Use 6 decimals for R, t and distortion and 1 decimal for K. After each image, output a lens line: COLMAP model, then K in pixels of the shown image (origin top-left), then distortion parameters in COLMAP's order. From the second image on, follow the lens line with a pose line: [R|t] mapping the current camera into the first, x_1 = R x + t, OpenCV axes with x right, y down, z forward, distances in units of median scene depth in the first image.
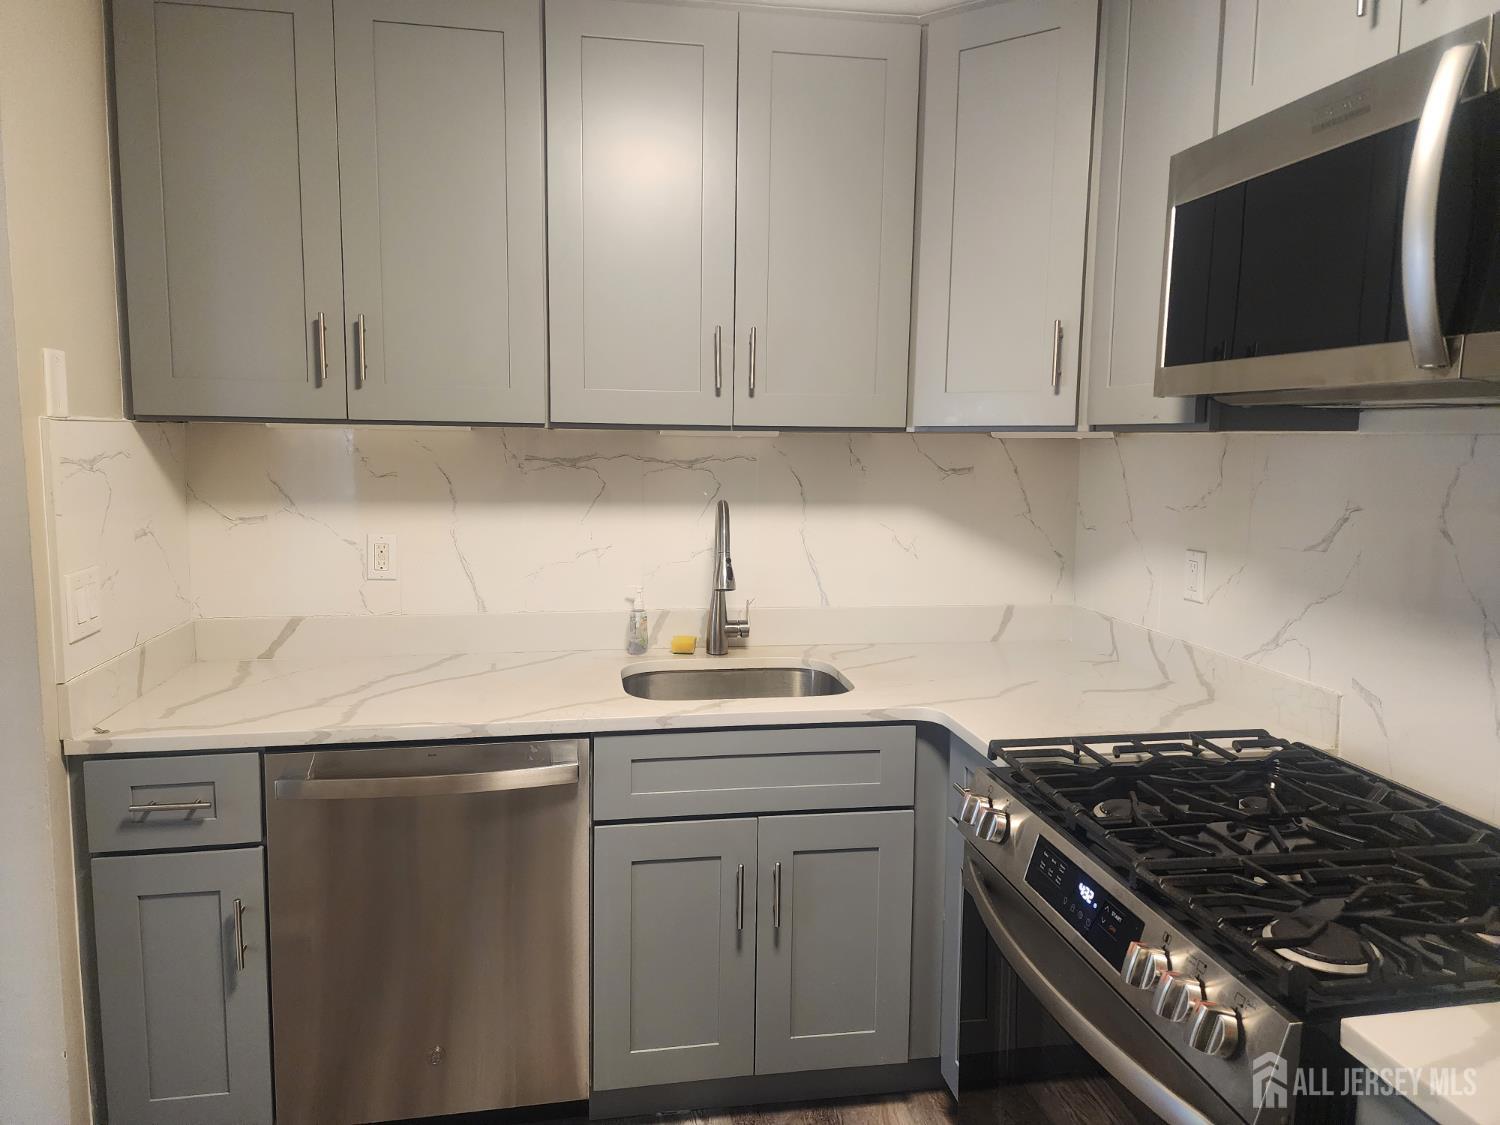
lens RADIAL K [[1010.2, 0, 732.3], [0, 1010.2, 541.9], [0, 0, 1]] dist [0.089919, -0.074517]
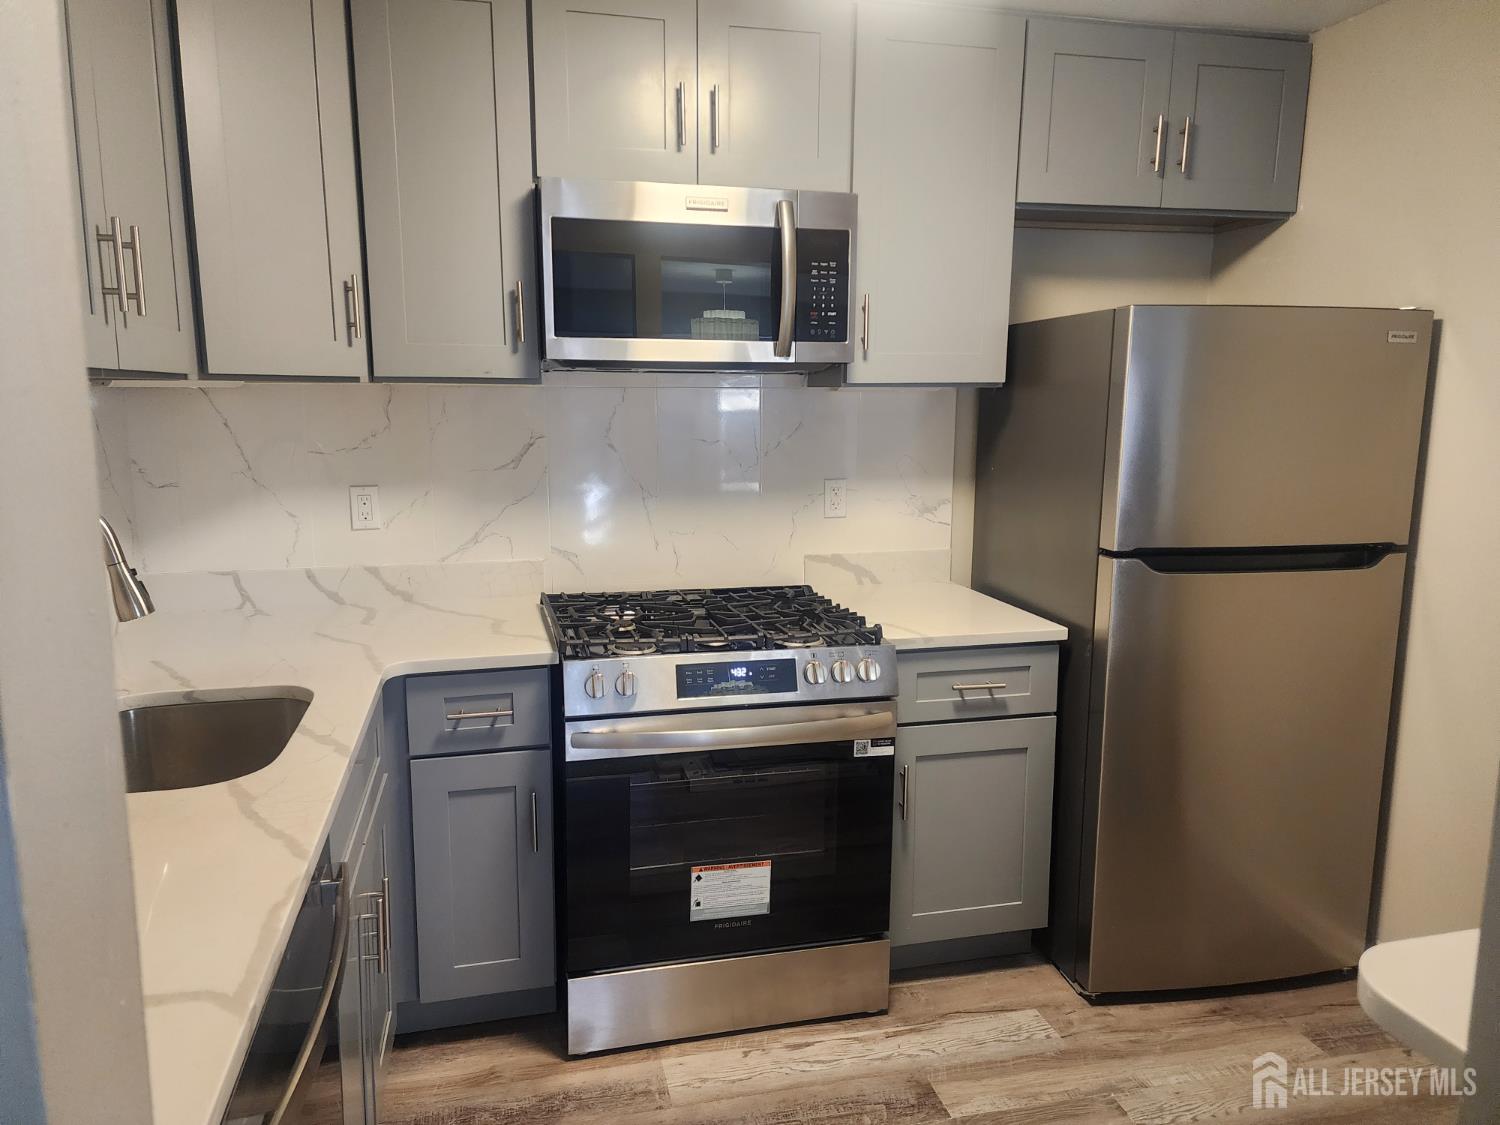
lens RADIAL K [[1010.2, 0, 746.7], [0, 1010.2, 560.0], [0, 0, 1]] dist [0.089919, -0.074517]
pose [[-0.089701, -0.174154, 0.980624, -0.797830], [0.100266, 0.978012, 0.182862, -0.084065], [-0.990909, 0.114726, -0.070267, 0.714375]]
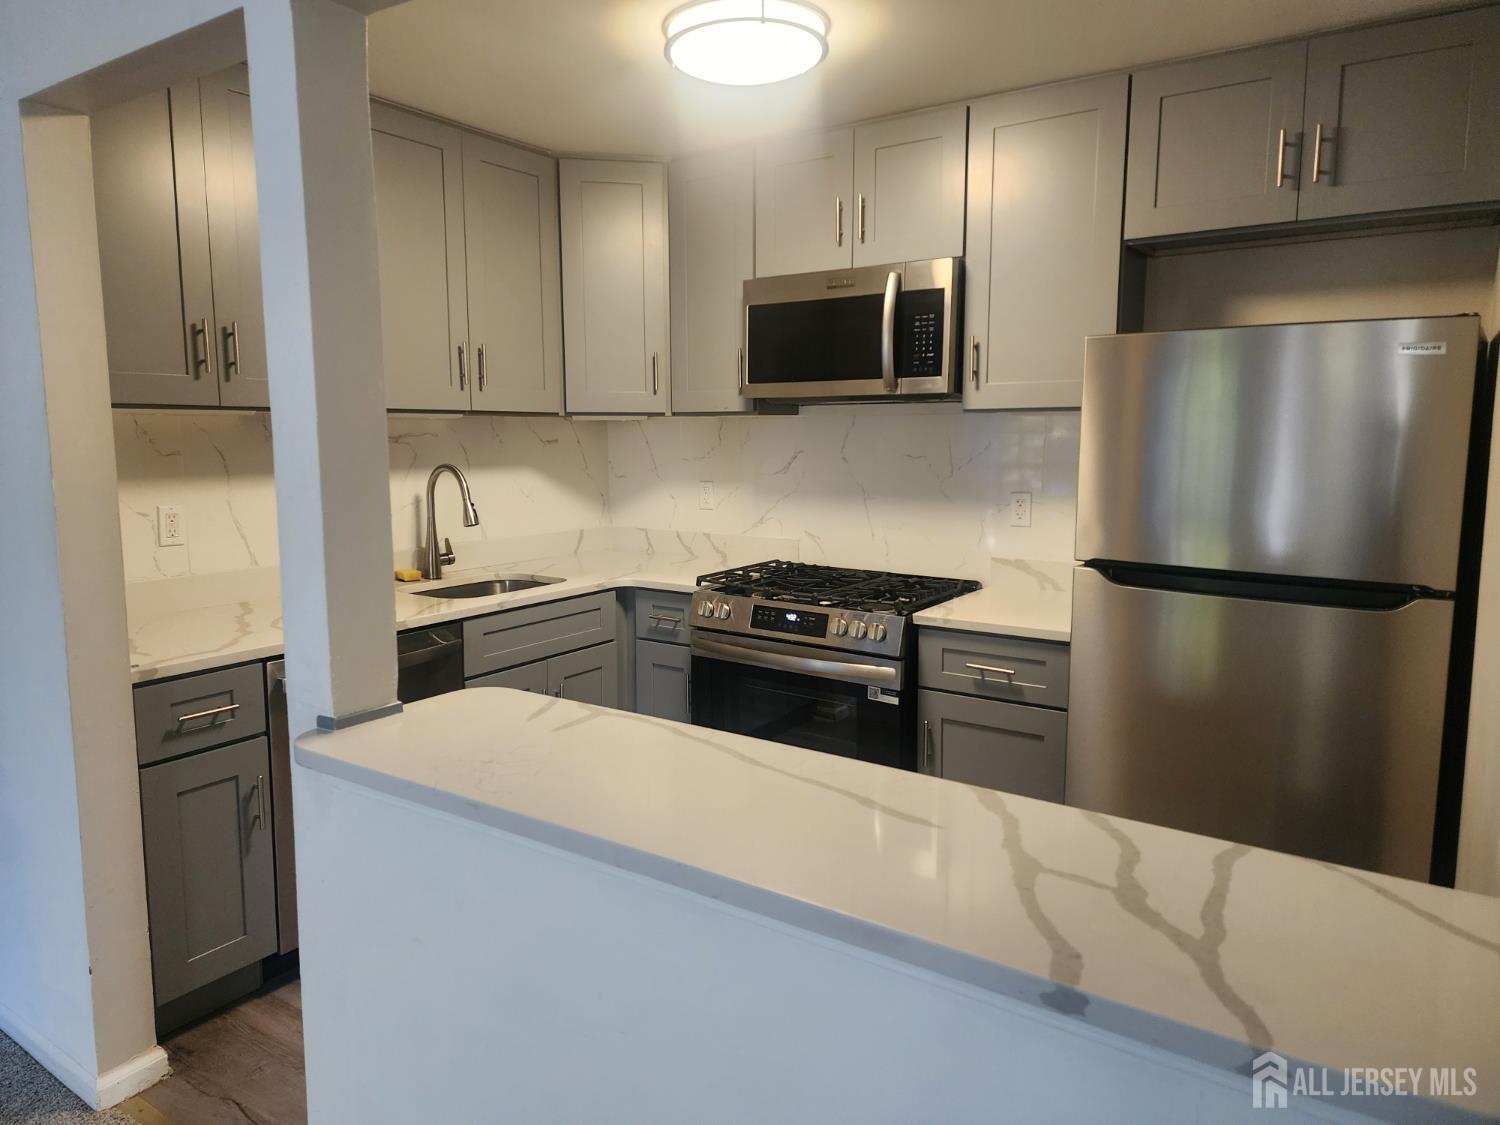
lens RADIAL K [[1010.2, 0, 748.0], [0, 1010.2, 569.5], [0, 0, 1]] dist [0.089919, -0.074517]
pose [[0.682713, -0.114417, 0.721673, -0.884901], [0.085476, 0.993389, 0.076634, 0.035862], [-0.725670, 0.009366, 0.687980, -0.319060]]
